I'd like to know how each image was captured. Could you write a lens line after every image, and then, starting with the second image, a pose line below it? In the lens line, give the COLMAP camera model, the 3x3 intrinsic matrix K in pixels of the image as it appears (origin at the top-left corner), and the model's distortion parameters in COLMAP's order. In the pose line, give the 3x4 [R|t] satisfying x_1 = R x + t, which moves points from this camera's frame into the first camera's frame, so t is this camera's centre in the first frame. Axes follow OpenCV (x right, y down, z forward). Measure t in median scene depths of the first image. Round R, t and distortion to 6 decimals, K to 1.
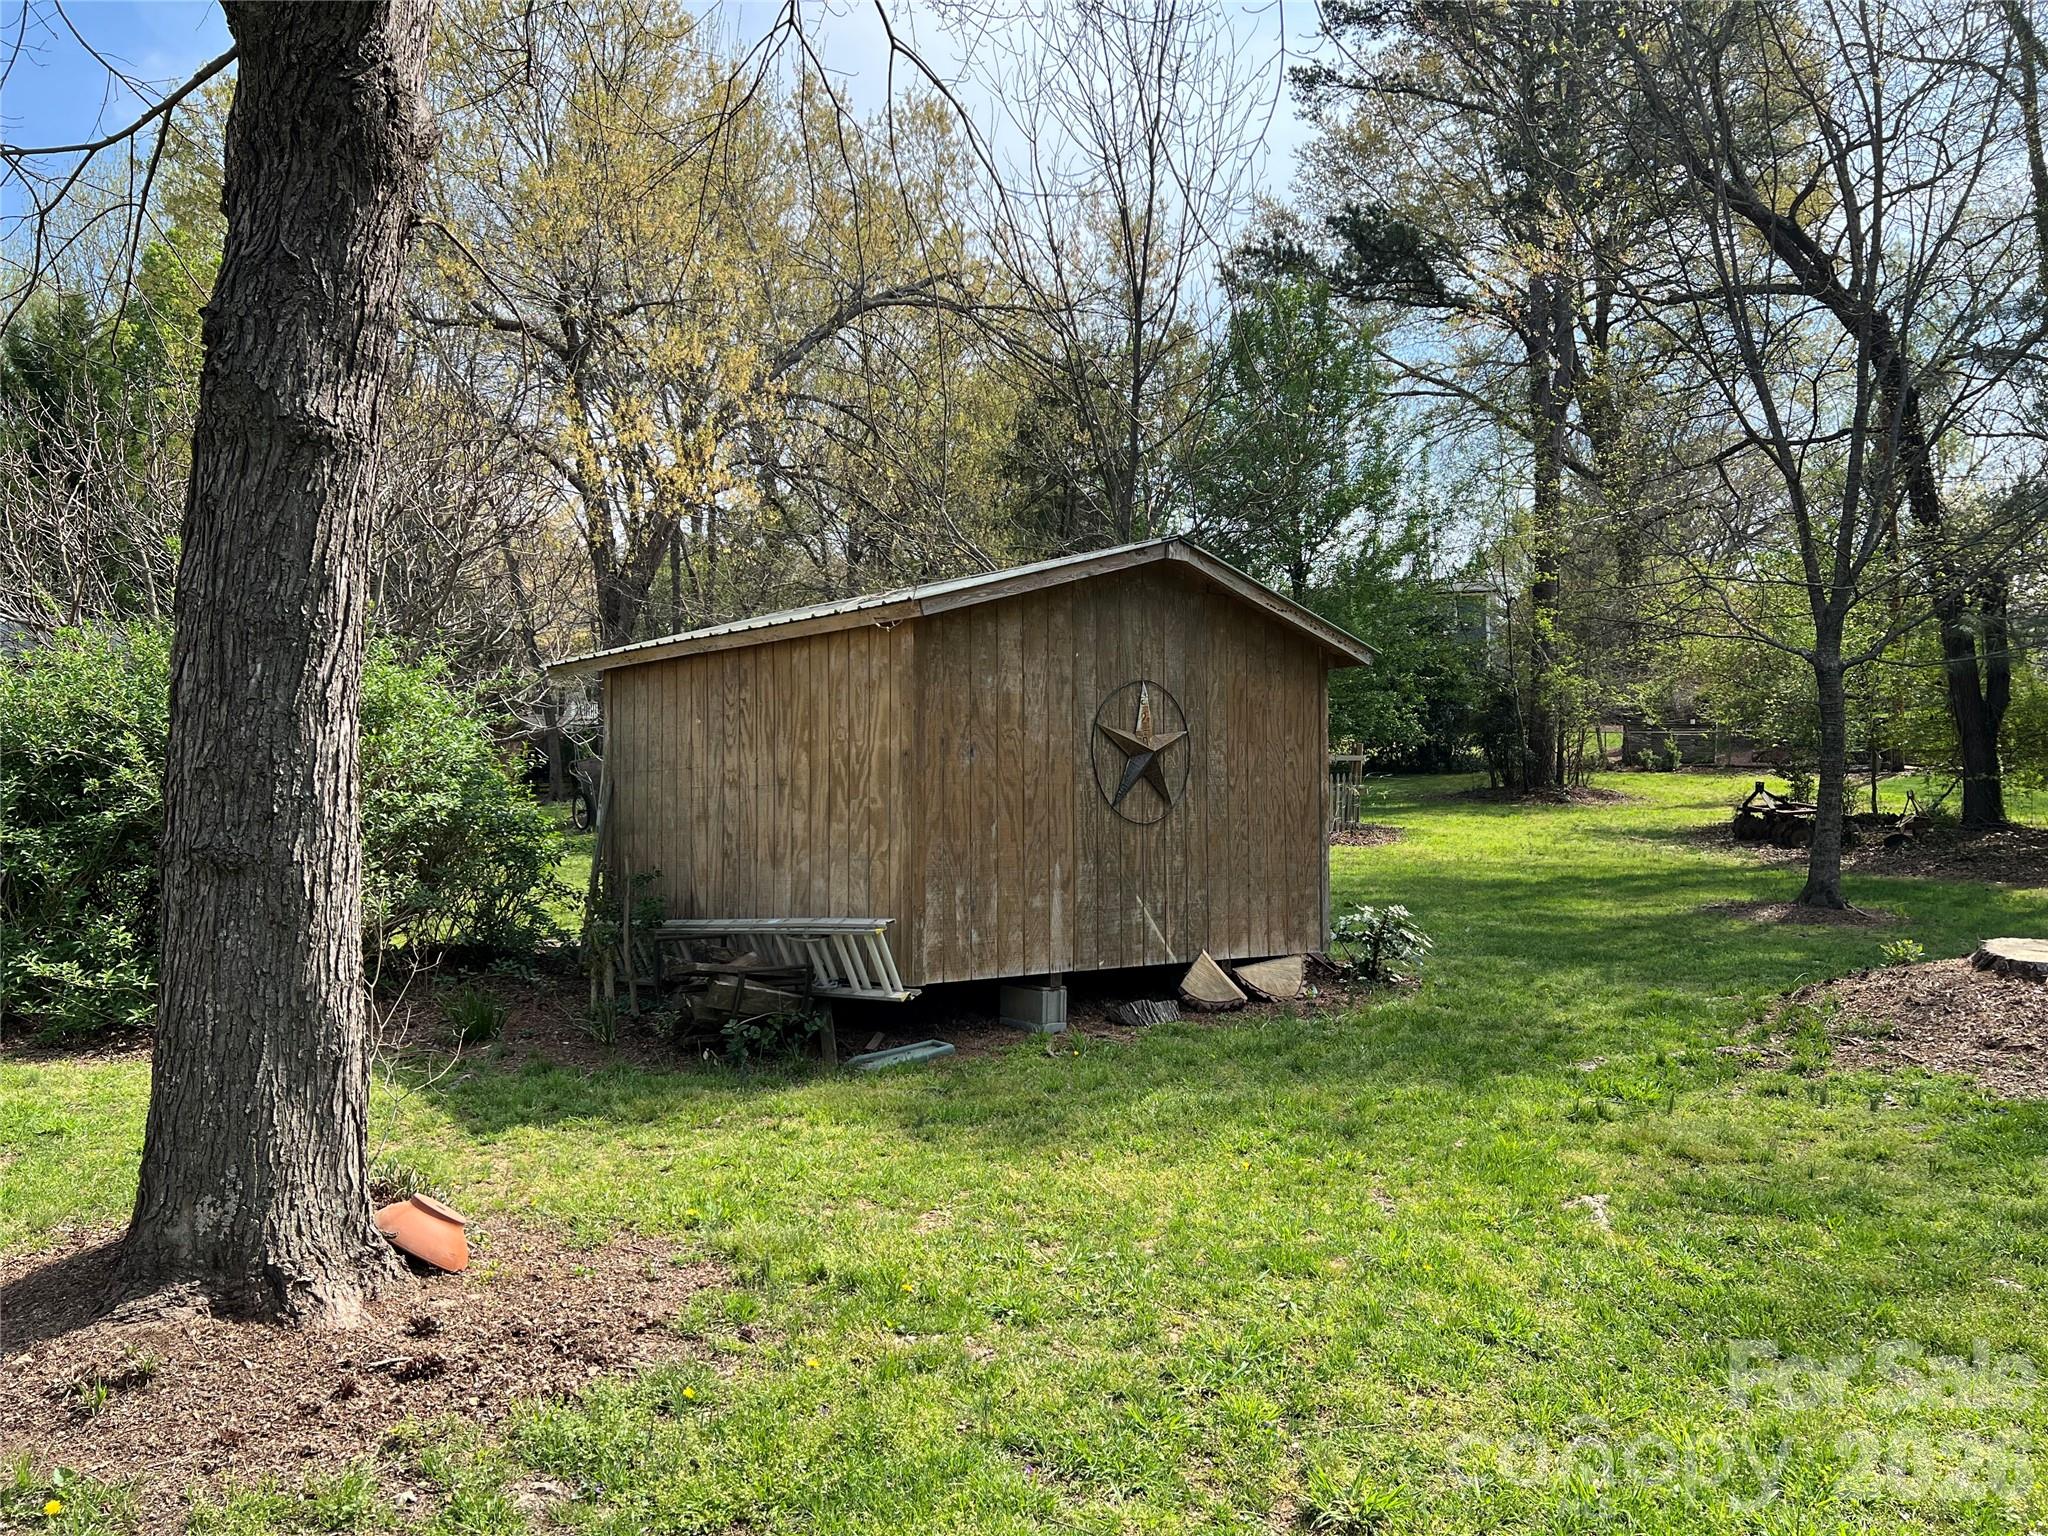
lens RADIAL K [[1529.4, 0, 1024.8], [0, 1529.4, 767.8], [0, 0, 1]] dist [0.058785, -0.061577]
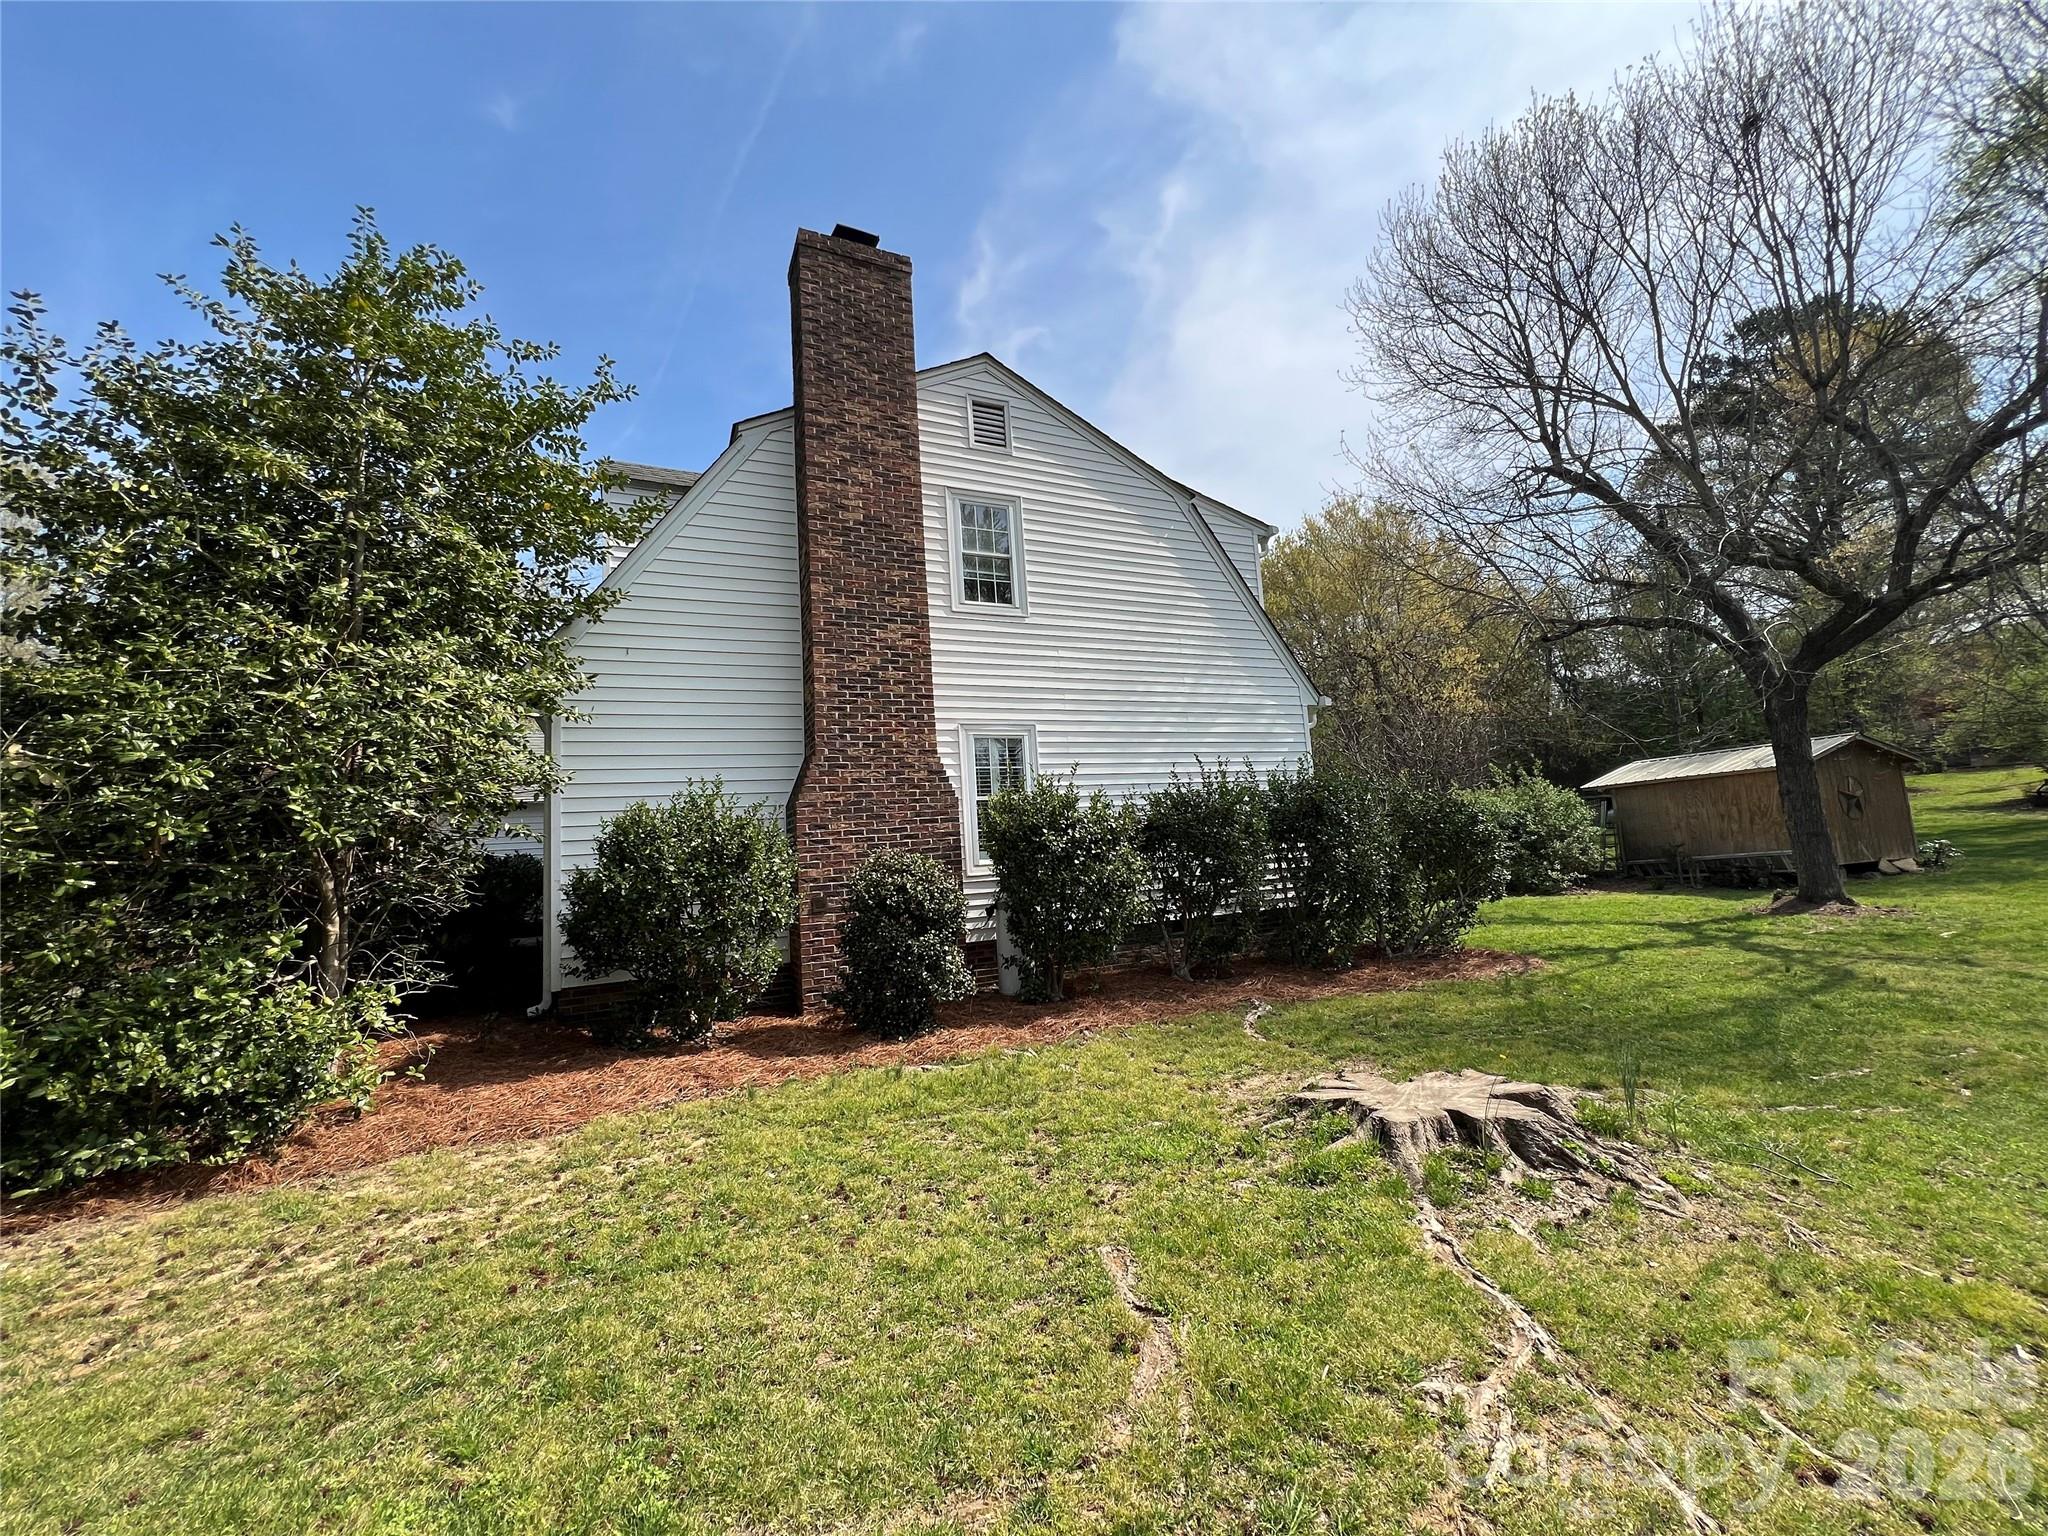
lens RADIAL K [[812.5, 0, 1016.0], [0, 812.5, 763.0], [0, 0, 1]] dist [0.001098, 0.000369]
pose [[0.915505, -0.110877, -0.386726, -0.892318], [0.084839, 0.992863, -0.083820, -0.090286], [0.393259, 0.043928, 0.918378, -1.332993]]
